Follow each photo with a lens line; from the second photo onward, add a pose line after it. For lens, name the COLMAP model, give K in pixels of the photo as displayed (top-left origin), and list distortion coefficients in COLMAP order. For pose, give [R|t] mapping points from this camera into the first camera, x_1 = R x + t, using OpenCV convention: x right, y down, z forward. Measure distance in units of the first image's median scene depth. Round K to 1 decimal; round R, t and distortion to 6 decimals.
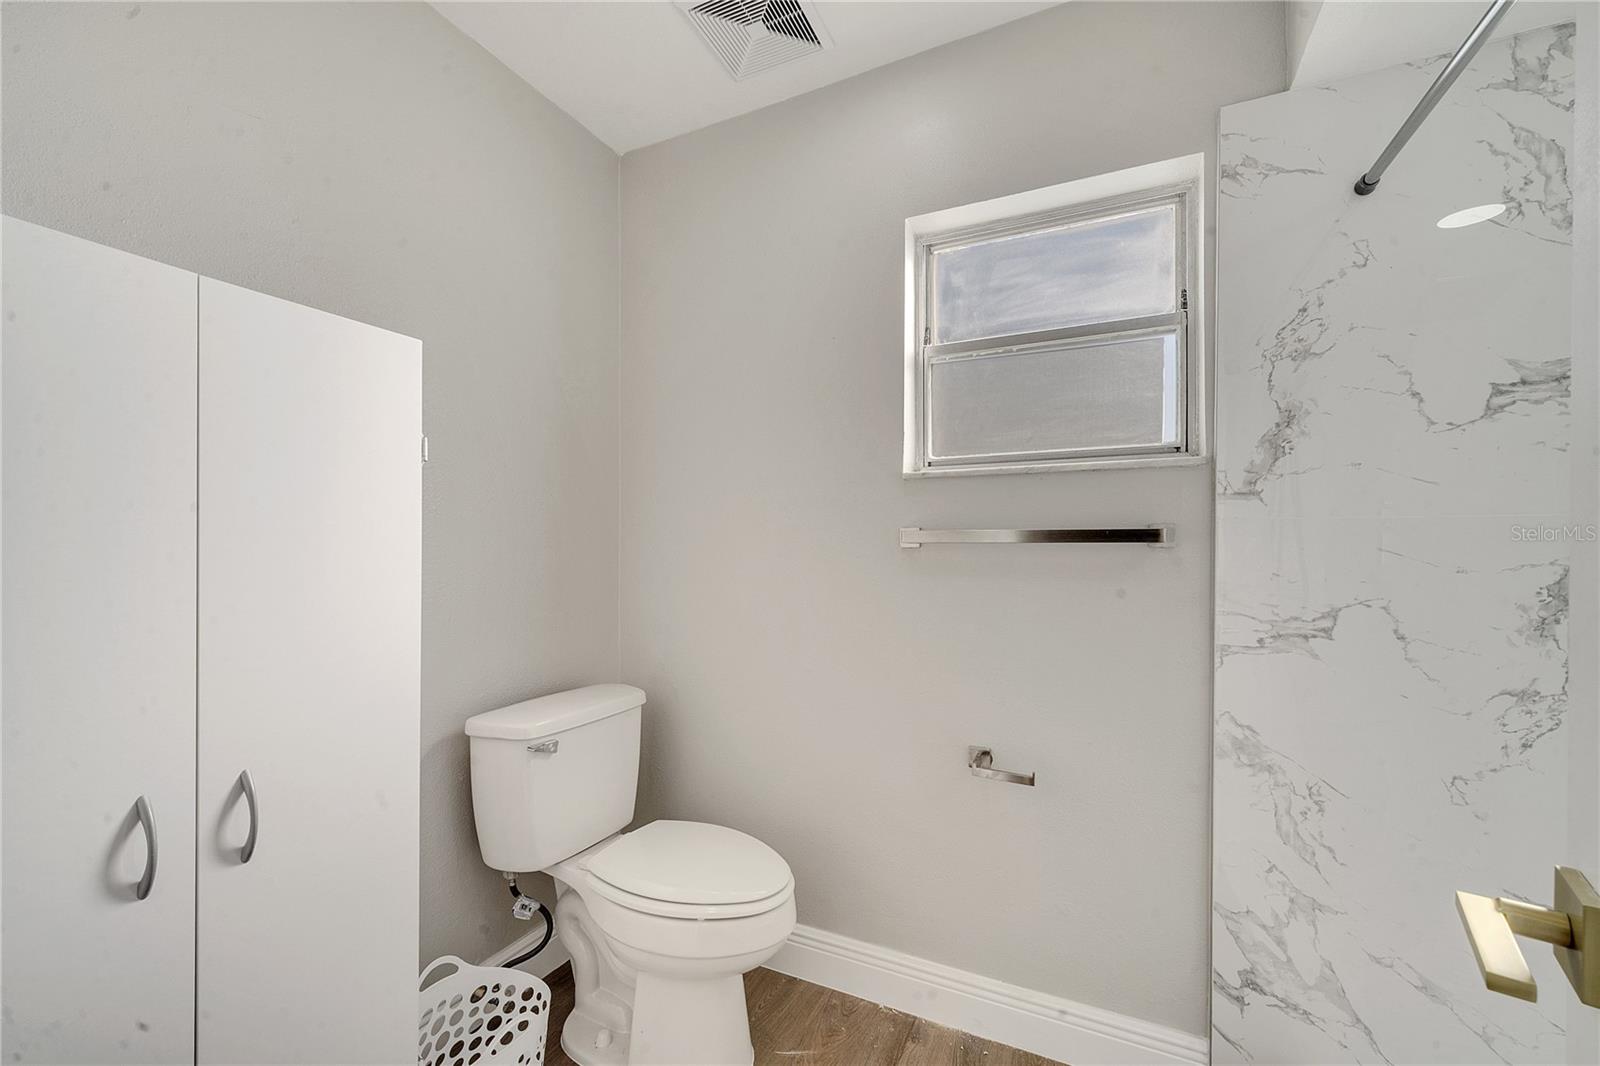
lens RADIAL K [[650.3, 0, 797.3], [0, 650.3, 546.2], [0, 0, 1]] dist [0.006375, -0.001937]
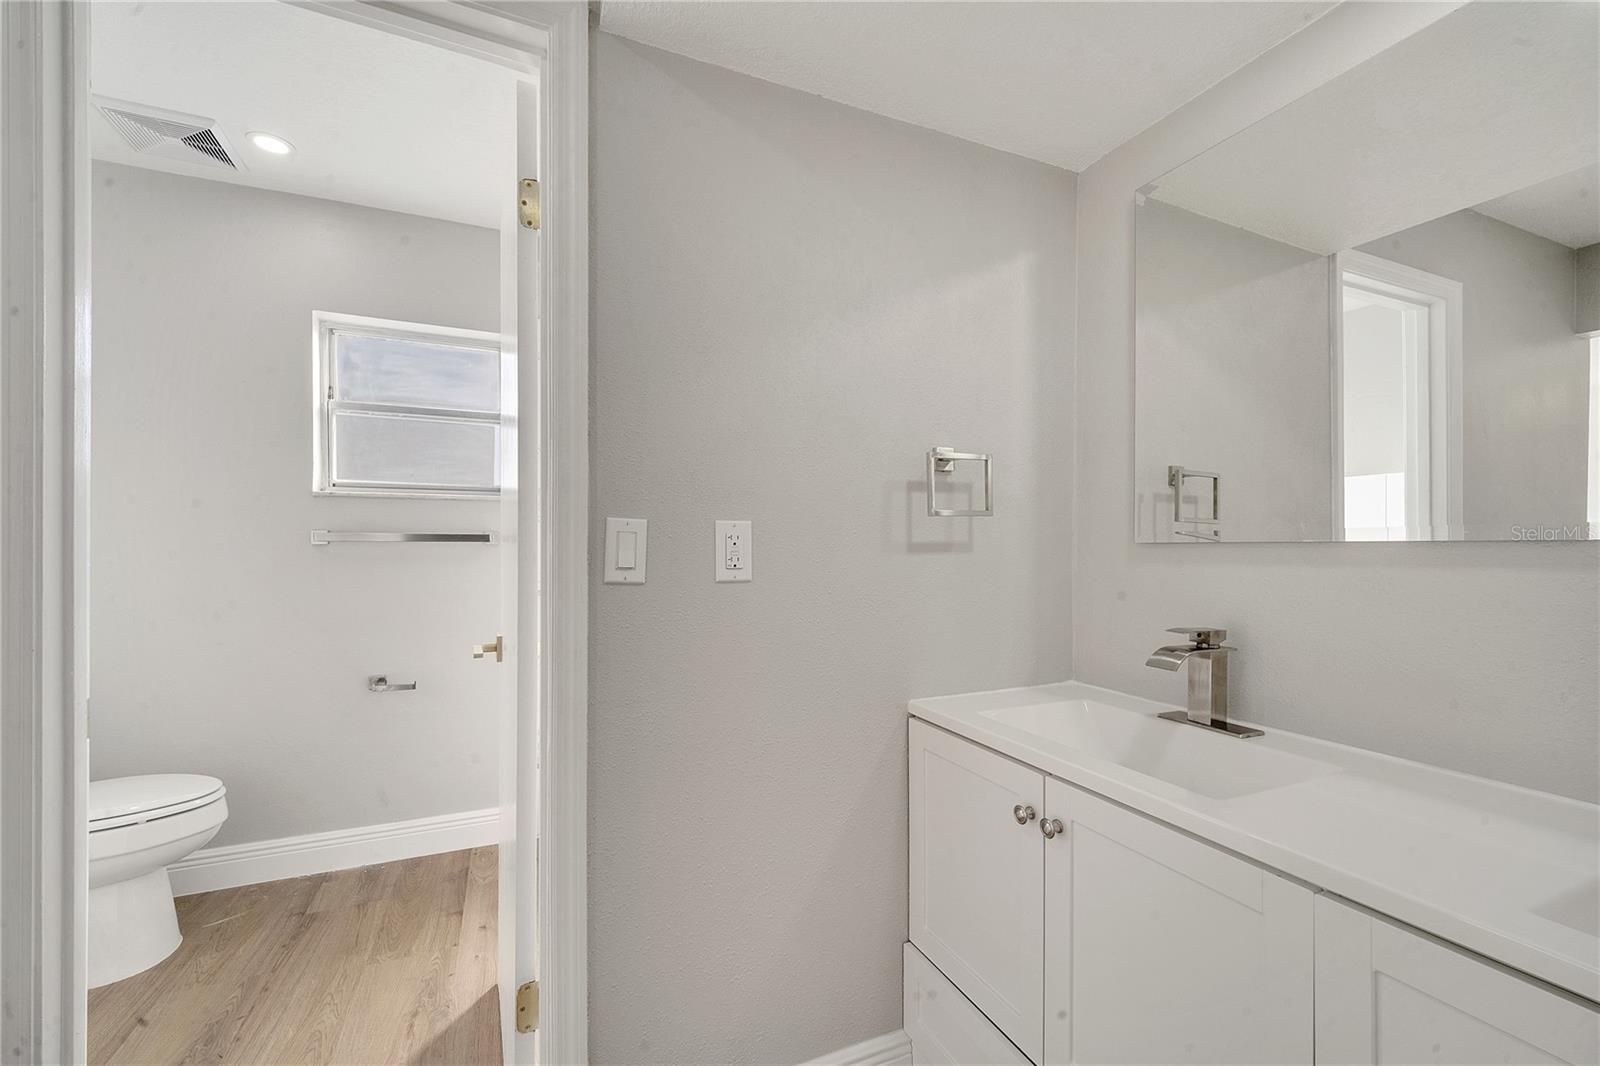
lens RADIAL K [[650.3, 0, 792.1], [0, 650.3, 554.7], [0, 0, 1]] dist [0.006375, -0.001937]
pose [[0.658716, -0.011296, 0.752307, -0.211204], [0.001275, 0.999903, 0.013898, 0.005773], [-0.752391, -0.008196, 0.658666, -0.689315]]
